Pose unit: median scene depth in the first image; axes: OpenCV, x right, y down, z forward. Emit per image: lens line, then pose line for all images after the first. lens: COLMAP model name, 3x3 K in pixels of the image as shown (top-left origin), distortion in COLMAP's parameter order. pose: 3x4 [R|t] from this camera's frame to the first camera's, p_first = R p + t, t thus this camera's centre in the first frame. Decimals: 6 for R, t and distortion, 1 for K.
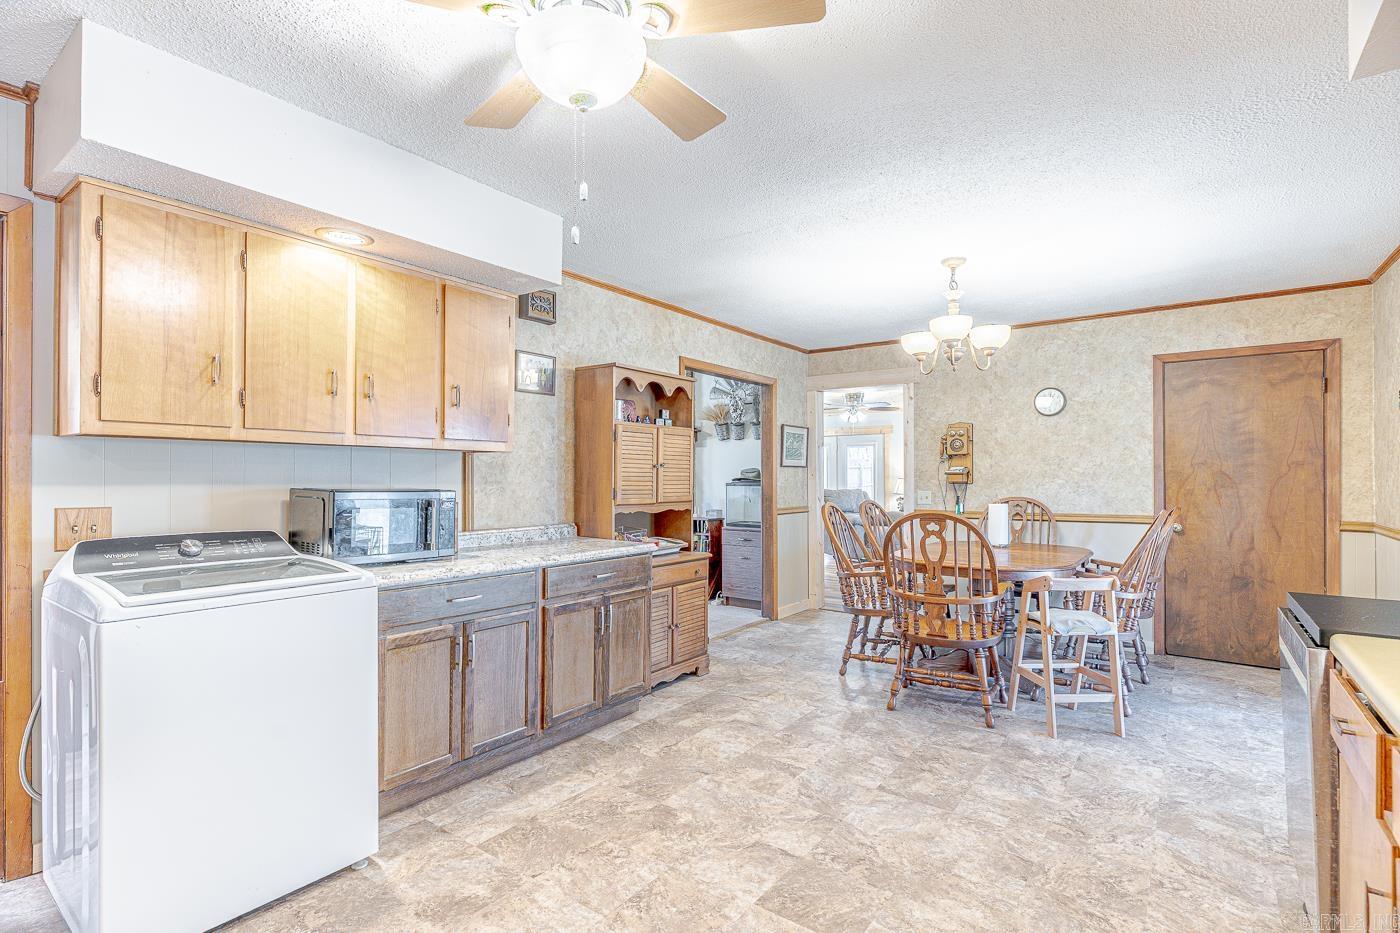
lens RADIAL K [[666.1, 0, 694.4], [0, 666.1, 468.7], [0, 0, 1]] dist [0.000498, 0.000219]
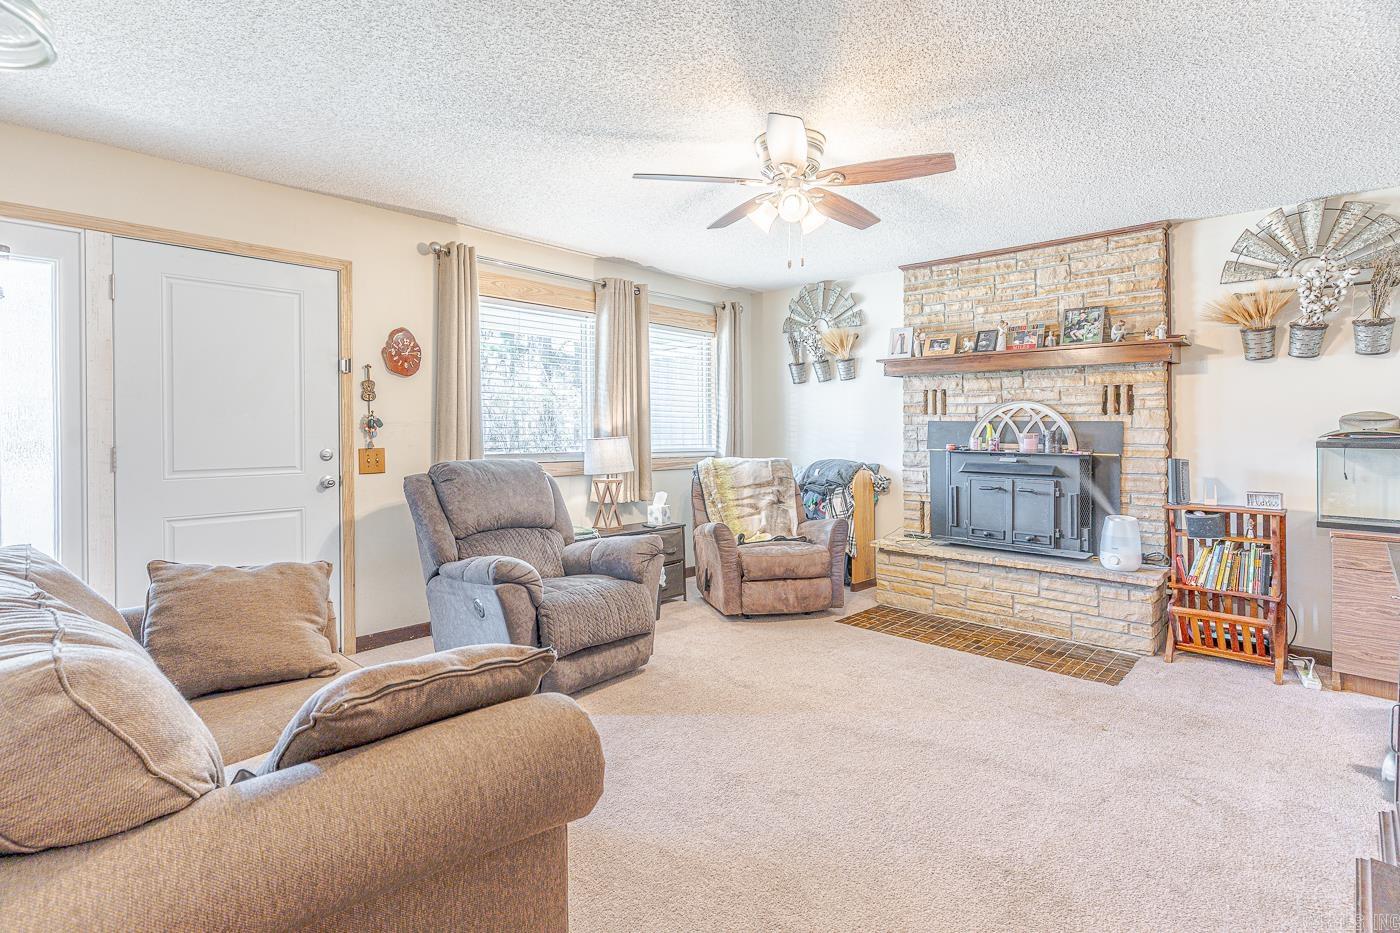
lens RADIAL K [[682.7, 0, 699.8], [0, 682.7, 429.9], [0, 0, 1]] dist [0.000696, 0.000179]
pose [[0.993646, 0.002781, -0.112512, -0.474894], [-0.000737, 0.999834, 0.018204, 0.004874], [0.112544, -0.018006, 0.993484, 0.581973]]
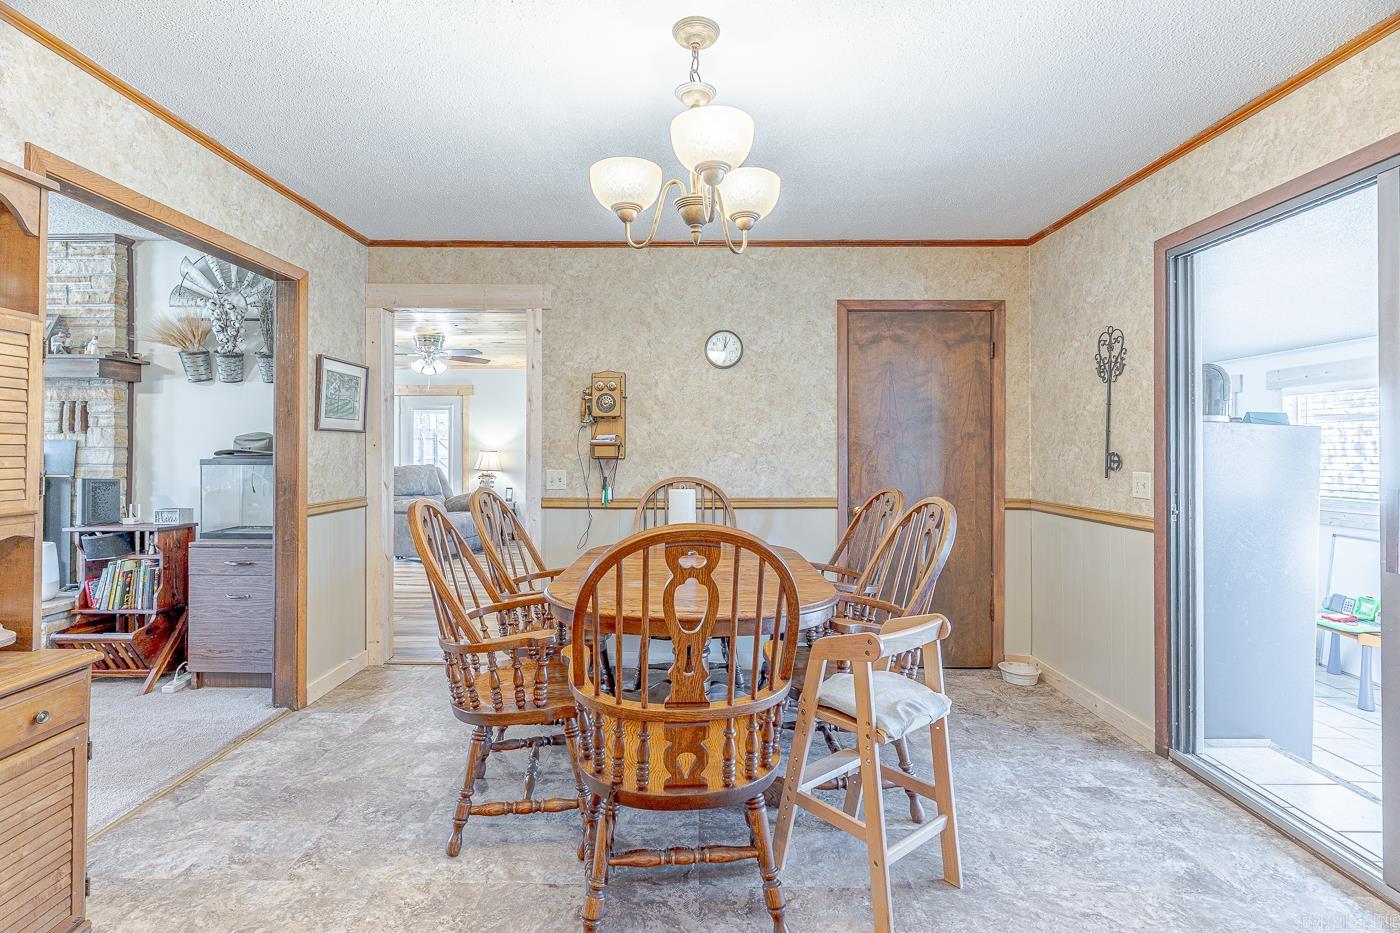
lens RADIAL K [[671.4, 0, 691.5], [0, 671.4, 444.2], [0, 0, 1]] dist [0.000594, -0.000003]
pose [[0.803852, 0.007061, 0.594788, 0.058083], [-0.010206, 0.999946, 0.001922, 0.005400], [-0.594742, -0.007616, 0.803881, 0.430514]]
